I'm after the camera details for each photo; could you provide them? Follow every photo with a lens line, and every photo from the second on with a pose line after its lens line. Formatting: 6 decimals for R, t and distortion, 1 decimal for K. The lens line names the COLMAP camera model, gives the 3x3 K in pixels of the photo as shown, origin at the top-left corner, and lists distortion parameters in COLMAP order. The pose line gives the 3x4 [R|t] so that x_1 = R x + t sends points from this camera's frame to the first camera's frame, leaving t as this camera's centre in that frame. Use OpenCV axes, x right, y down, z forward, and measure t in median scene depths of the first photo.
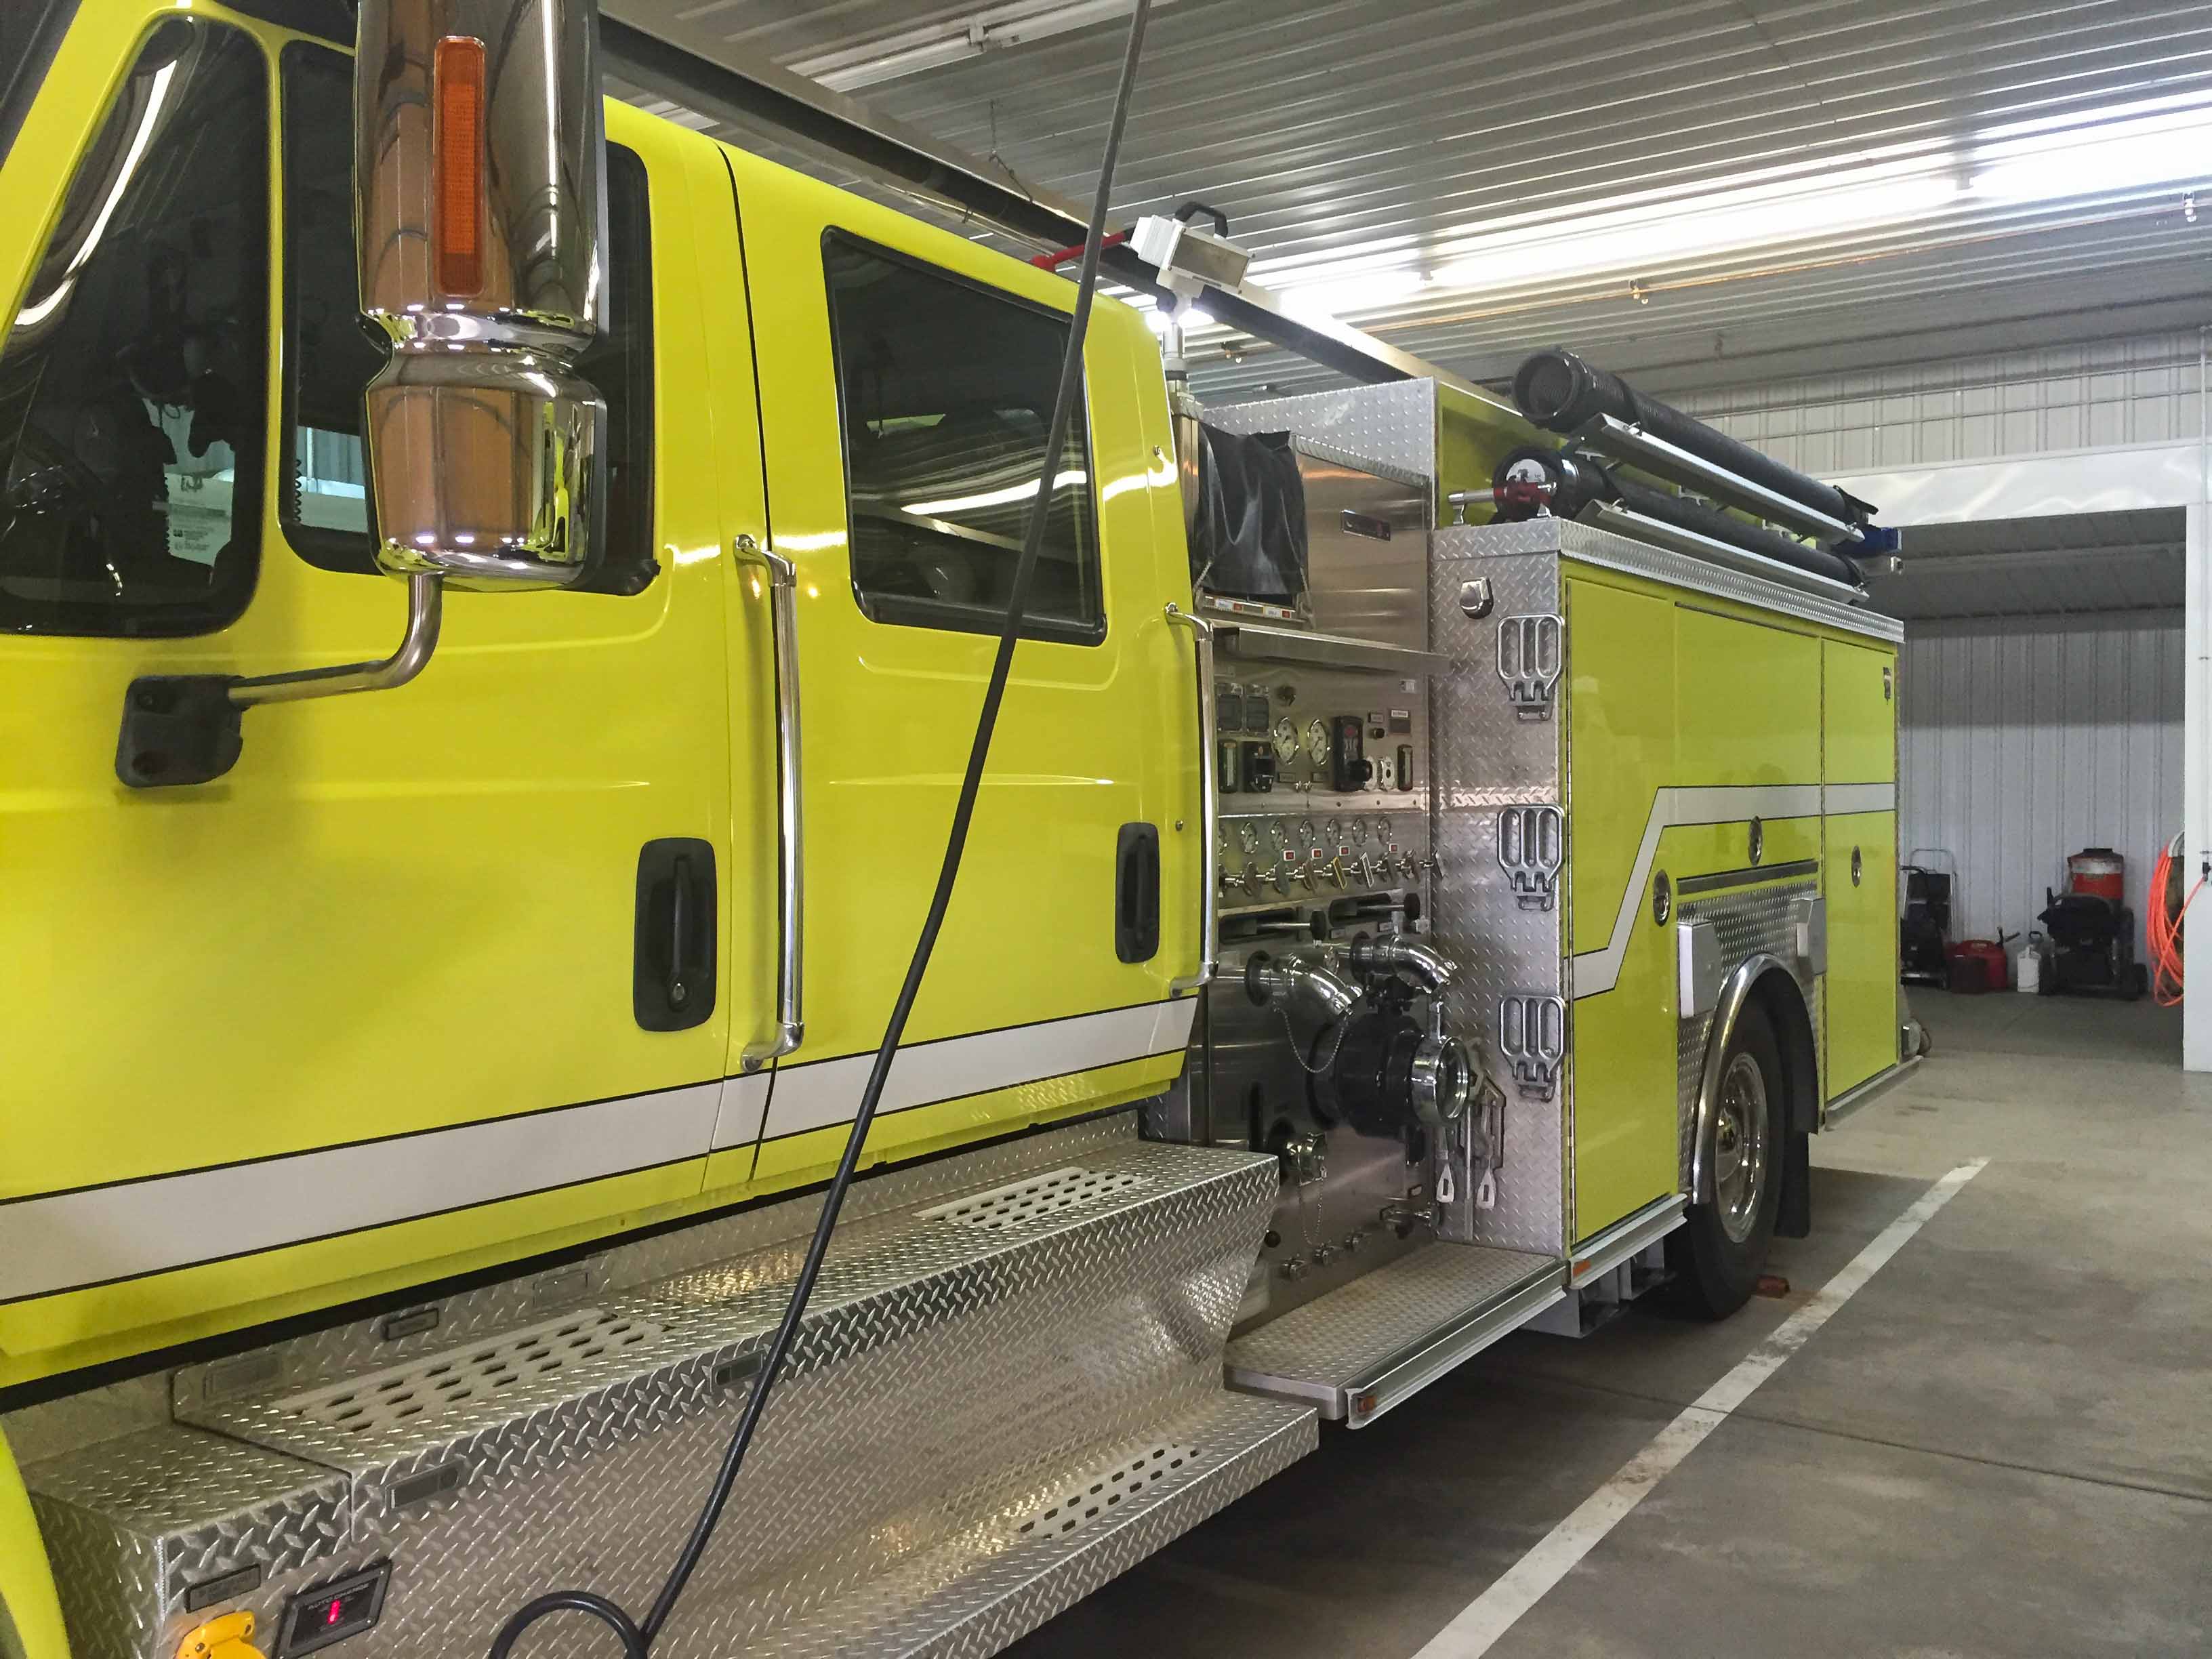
lens RADIAL K [[1896.7, 0, 1107.5], [0, 1896.7, 821.7], [0, 0, 1]] dist [0.085589, -0.121908]
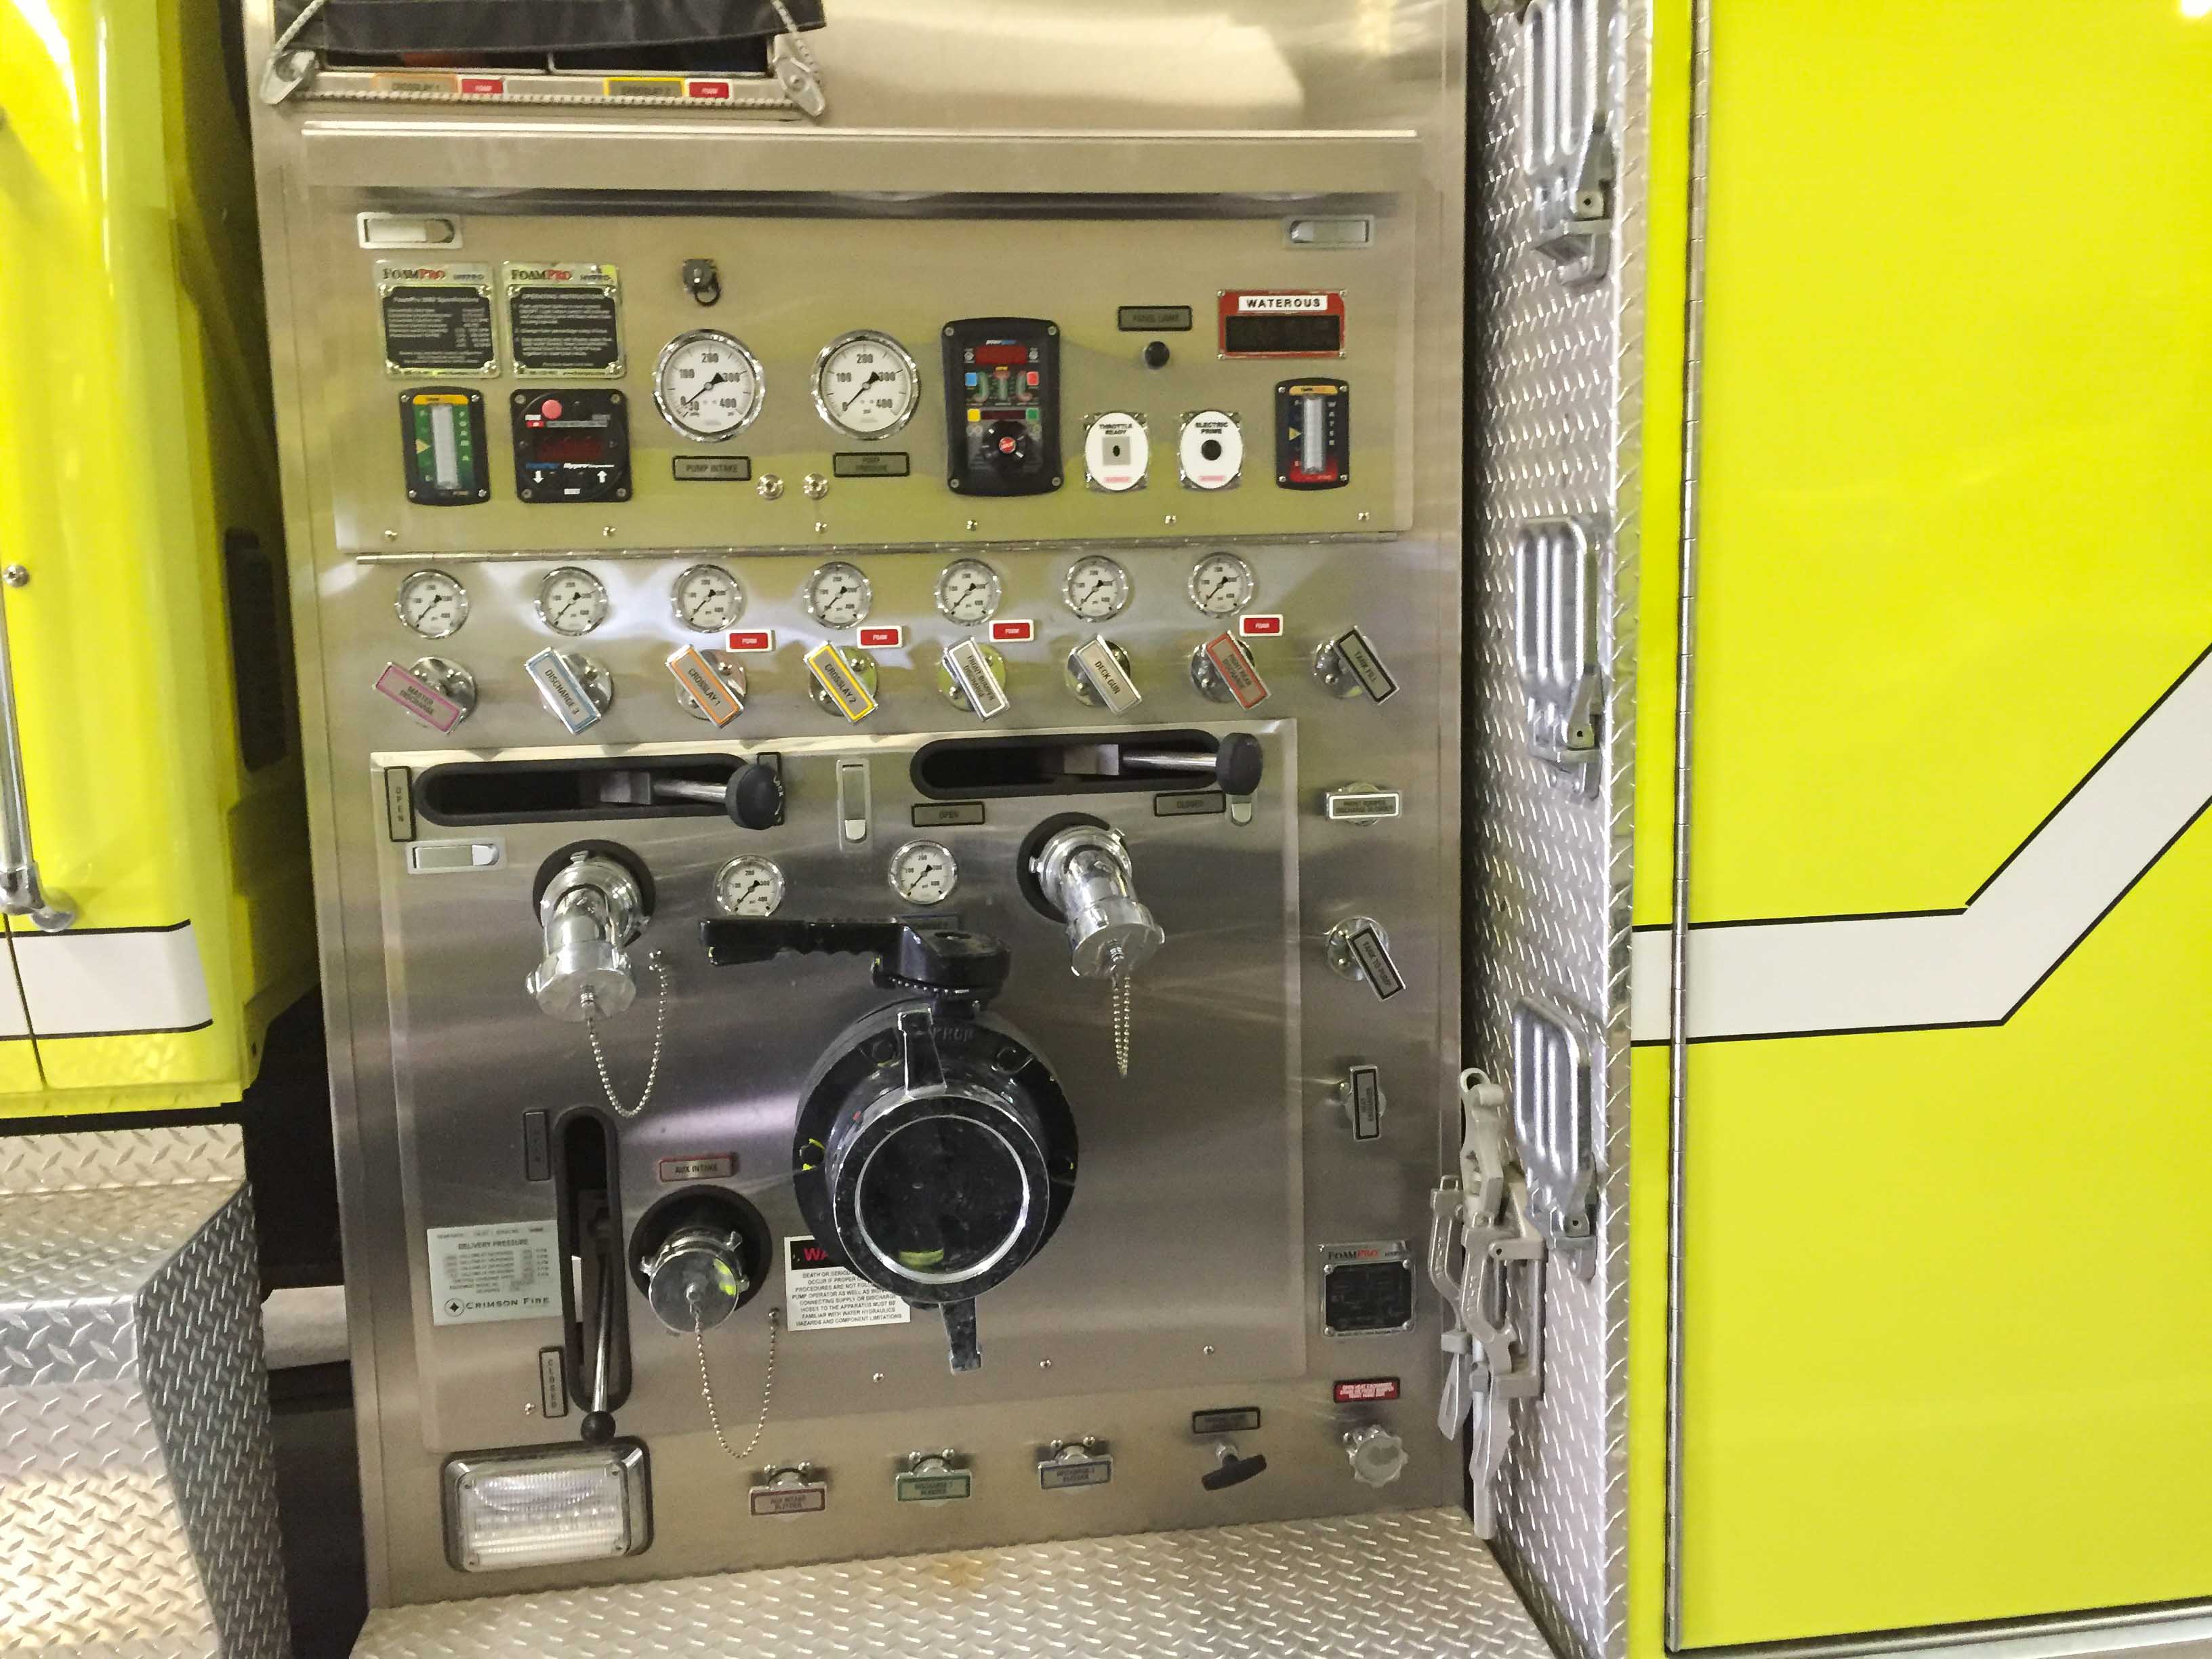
lens RADIAL K [[1896.7, 0, 1103.9], [0, 1896.7, 824.3], [0, 0, 1]] dist [0.085589, -0.121908]
pose [[0.657315, 0.117332, -0.744426, 0.519014], [0.009353, 0.986460, 0.163738, -0.014215], [0.753558, -0.114590, 0.647317, 0.779646]]
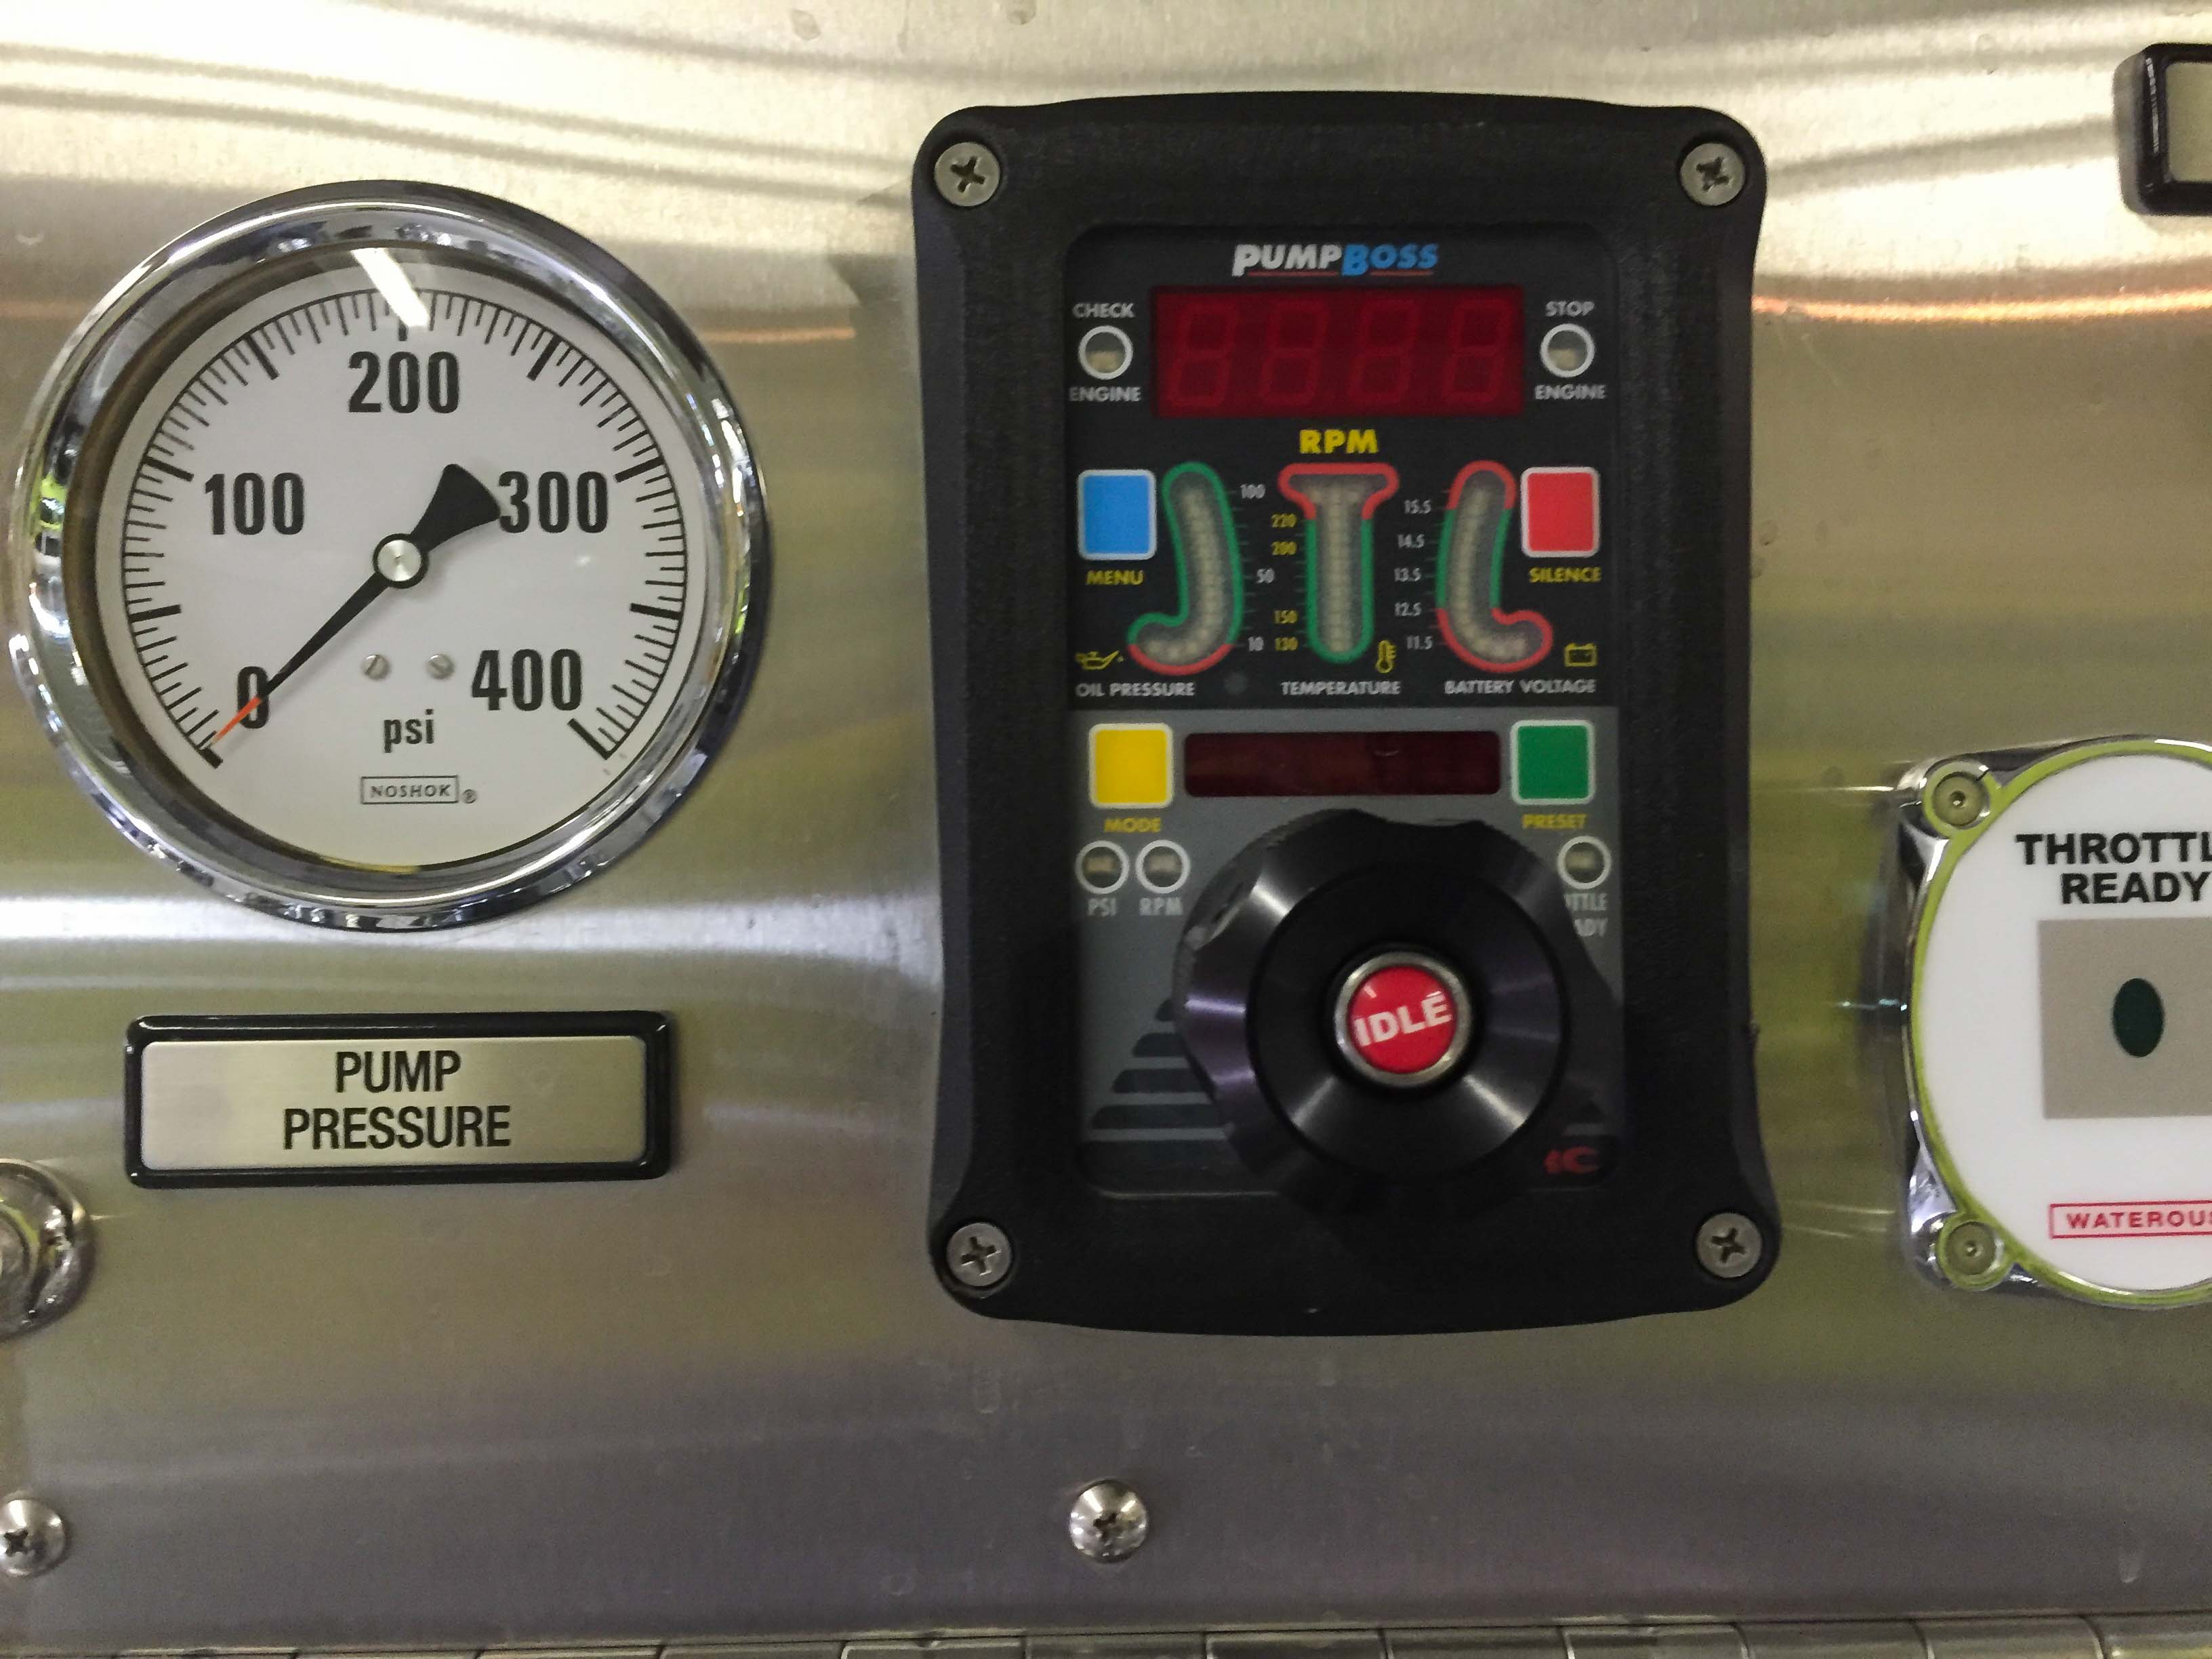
lens RADIAL K [[1896.7, 0, 1105.0], [0, 1896.7, 825.2], [0, 0, 1]] dist [0.085589, -0.121908]
pose [[0.585331, 0.004721, -0.810781, 0.187873], [-0.004112, 0.999987, 0.002854, -0.035280], [0.810784, 0.001663, 0.585343, 1.032892]]
